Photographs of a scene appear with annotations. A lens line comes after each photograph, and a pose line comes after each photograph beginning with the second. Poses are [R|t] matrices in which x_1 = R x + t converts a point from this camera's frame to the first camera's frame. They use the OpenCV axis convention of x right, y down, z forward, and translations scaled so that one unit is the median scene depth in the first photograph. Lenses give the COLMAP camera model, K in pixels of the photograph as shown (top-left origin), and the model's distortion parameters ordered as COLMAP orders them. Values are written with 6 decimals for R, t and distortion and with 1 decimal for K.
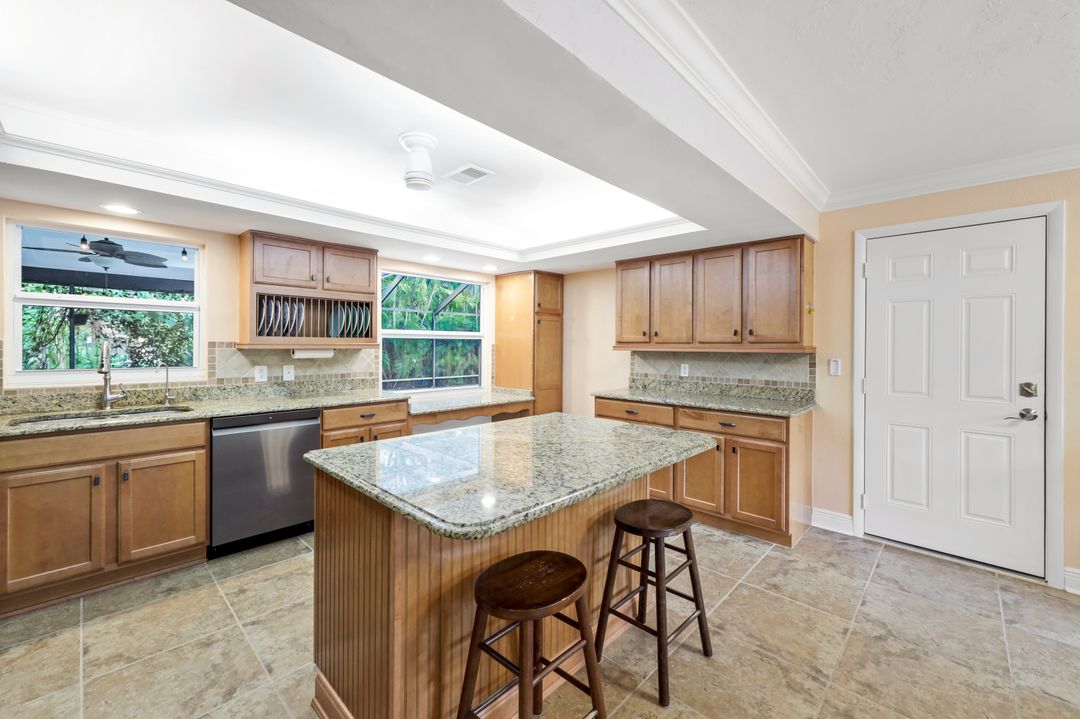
lens RADIAL K [[435.7, 0, 535.9], [0, 435.7, 348.2], [0, 0, 1]] dist [0.002258, 0.000360]
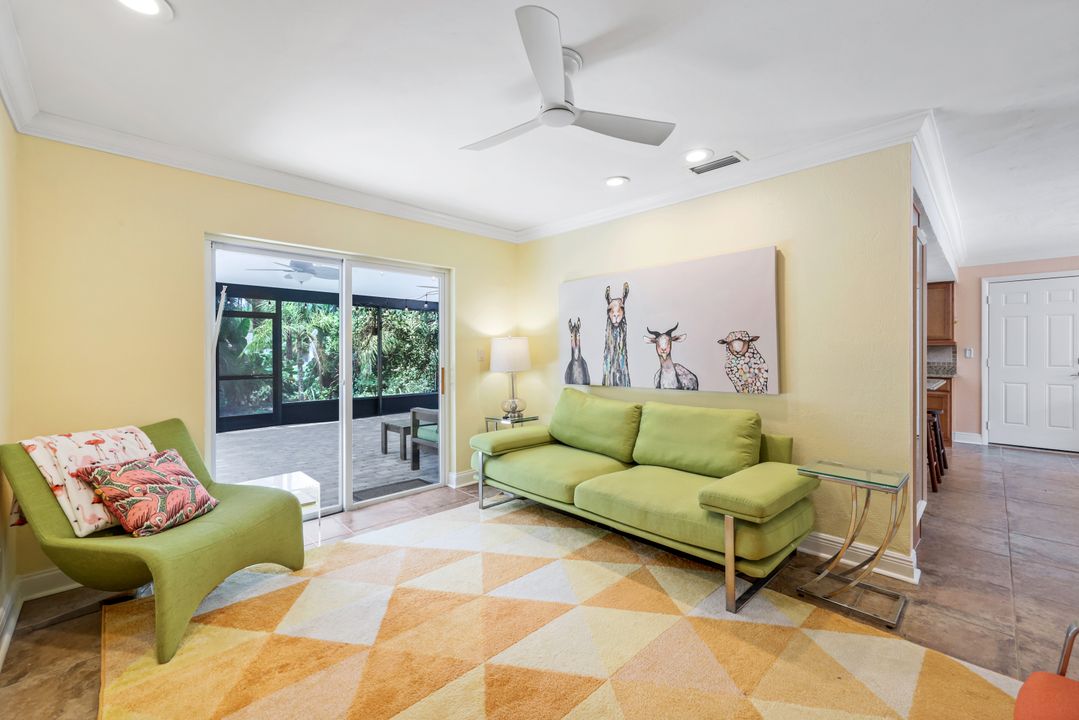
lens RADIAL K [[438.1, 0, 532.9], [0, 438.1, 353.1], [0, 0, 1]] dist [-0.001763, -0.000471]
pose [[0.999241, -0.009877, -0.037676, -1.073925], [0.009792, 0.999949, -0.002427, 0.031321], [0.037698, 0.002056, 0.999287, -0.894935]]
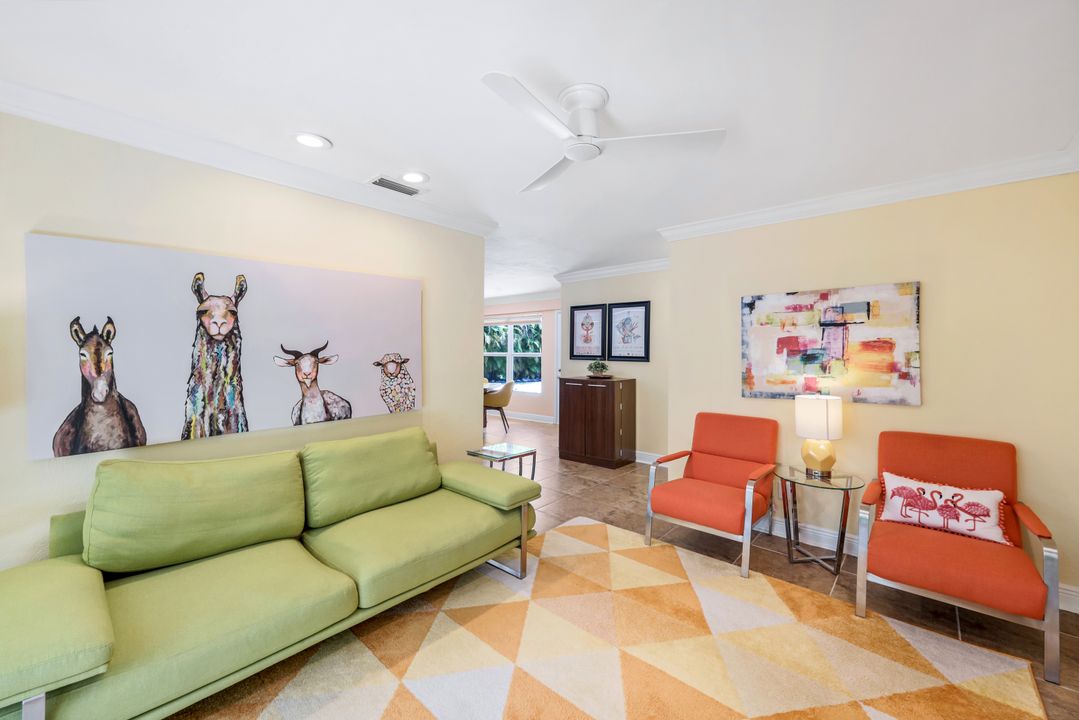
lens RADIAL K [[435.3, 0, 535.4], [0, 435.3, 348.8], [0, 0, 1]] dist [0.002258, 0.000360]
pose [[-0.046495, -0.003499, 0.998912, -1.649298], [0.004954, 0.999981, 0.003733, -0.026449], [-0.998906, 0.005122, -0.046477, -0.213071]]
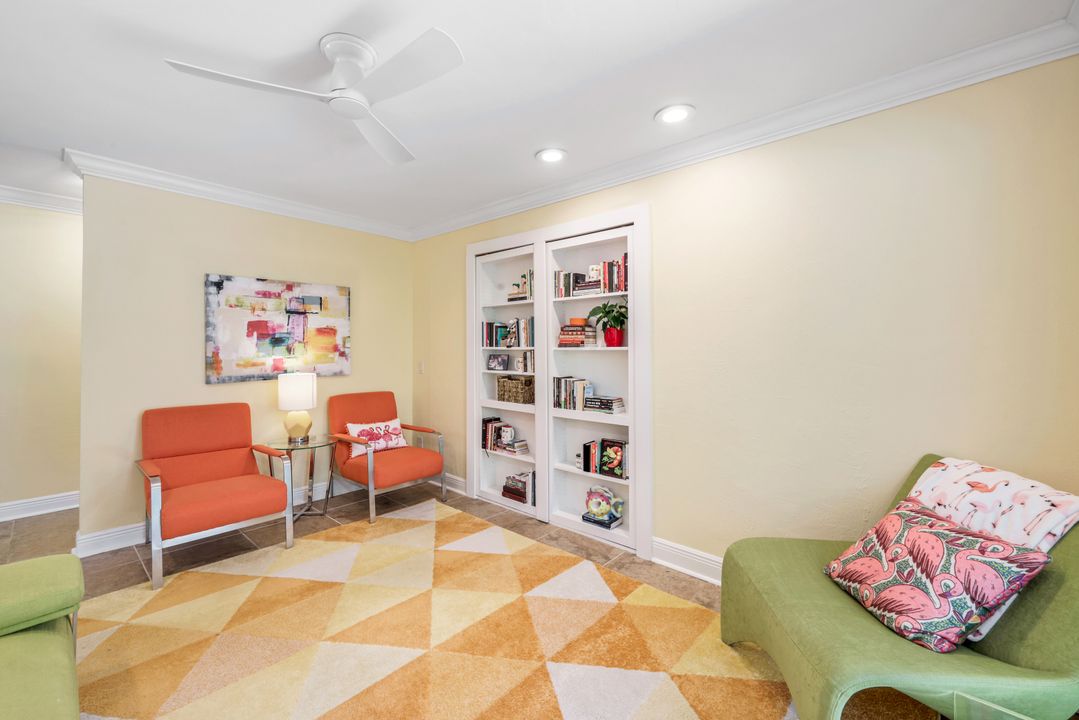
lens RADIAL K [[430.6, 0, 539.4], [0, 430.6, 337.2], [0, 0, 1]] dist [0.002091, 0.000374]
pose [[-0.999224, -0.005978, -0.038926, -1.307363], [-0.005175, 0.999772, -0.020694, 0.010508], [0.039041, -0.020477, -0.999028, 0.223159]]
